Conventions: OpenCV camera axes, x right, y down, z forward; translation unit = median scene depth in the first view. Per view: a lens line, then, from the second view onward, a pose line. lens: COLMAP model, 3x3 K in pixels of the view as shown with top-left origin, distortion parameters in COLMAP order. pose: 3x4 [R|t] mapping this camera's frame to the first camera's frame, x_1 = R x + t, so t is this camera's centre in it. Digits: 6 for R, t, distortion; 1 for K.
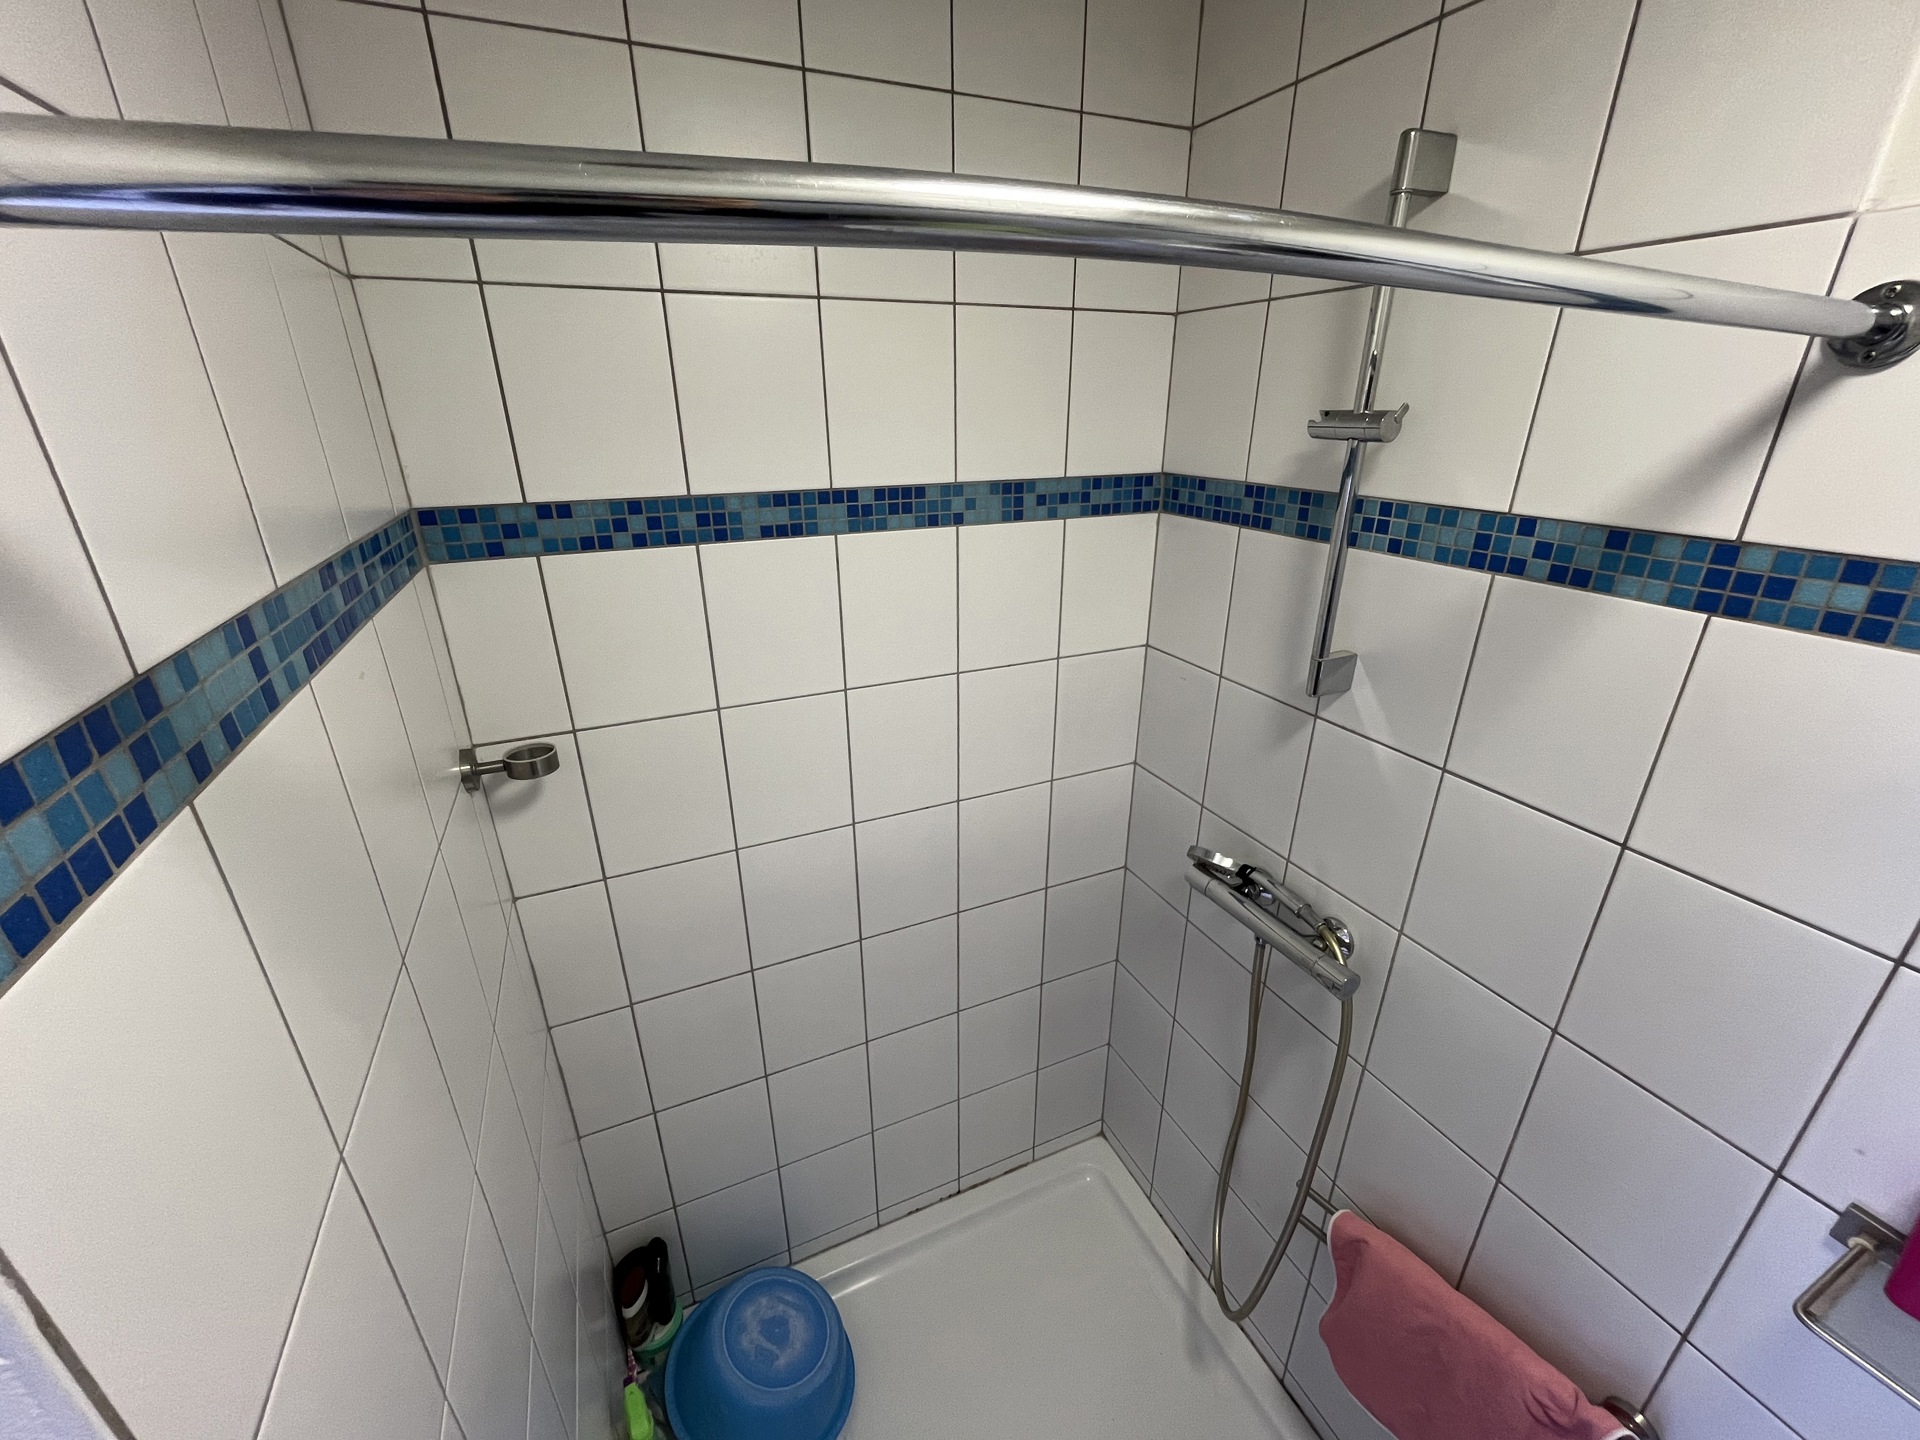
lens RADIAL K [[770.4, 0, 956.5], [0, 770.4, 719.2], [0, 0, 1]] dist [-0.004025, 0.000509]
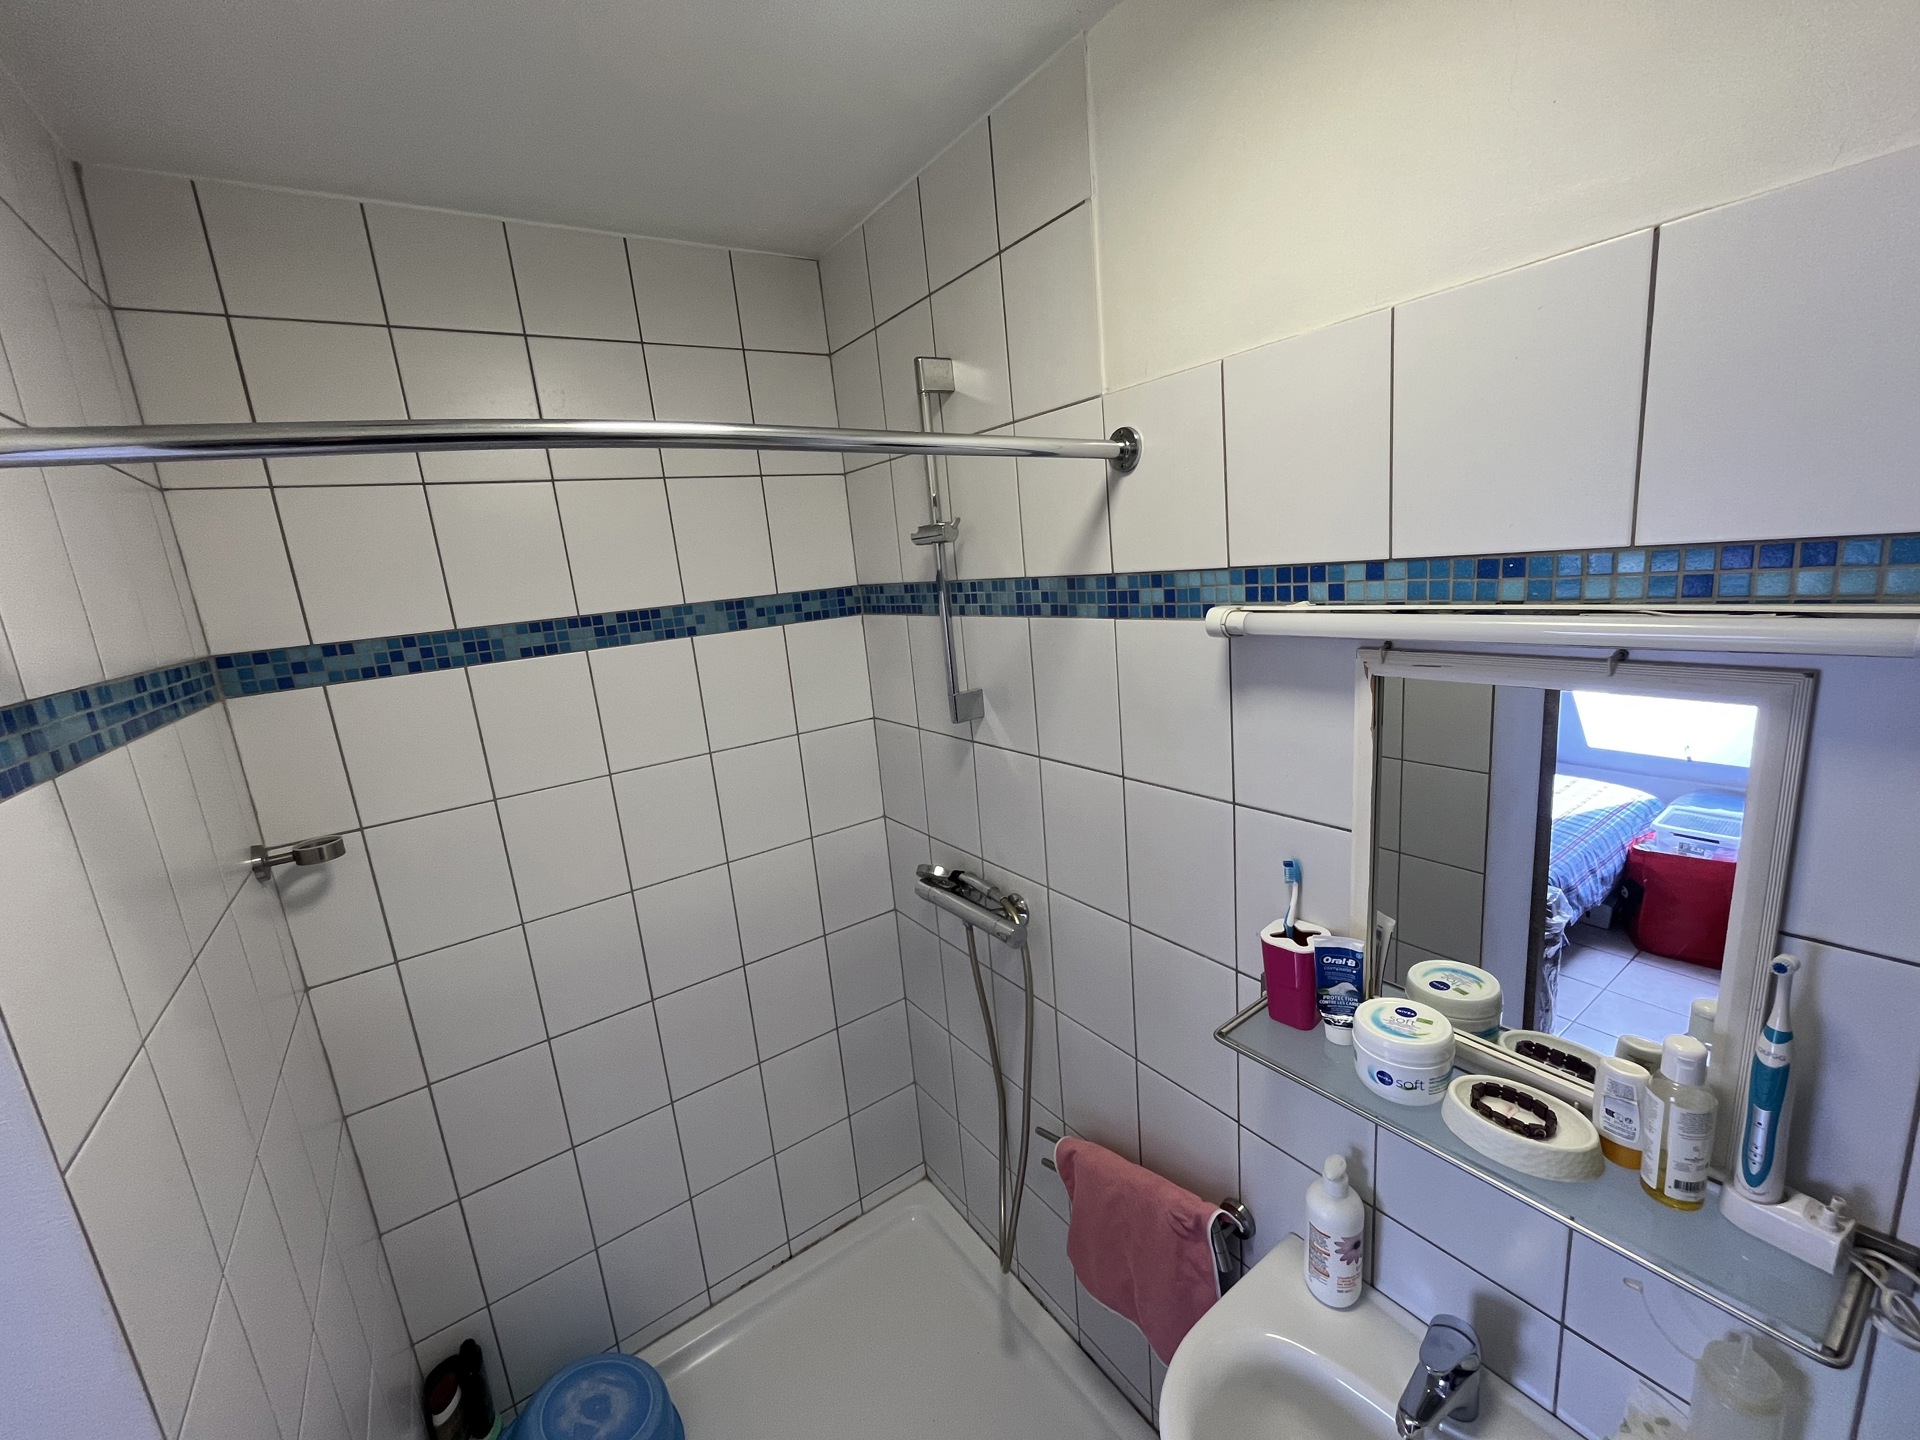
lens RADIAL K [[770.4, 0, 956.5], [0, 770.4, 719.2], [0, 0, 1]] dist [-0.004025, 0.000509]
pose [[0.979002, -0.120721, 0.164264, 0.222307], [0.149614, 0.972819, -0.176747, 0.190725], [-0.138462, 0.197611, 0.970452, -0.305296]]
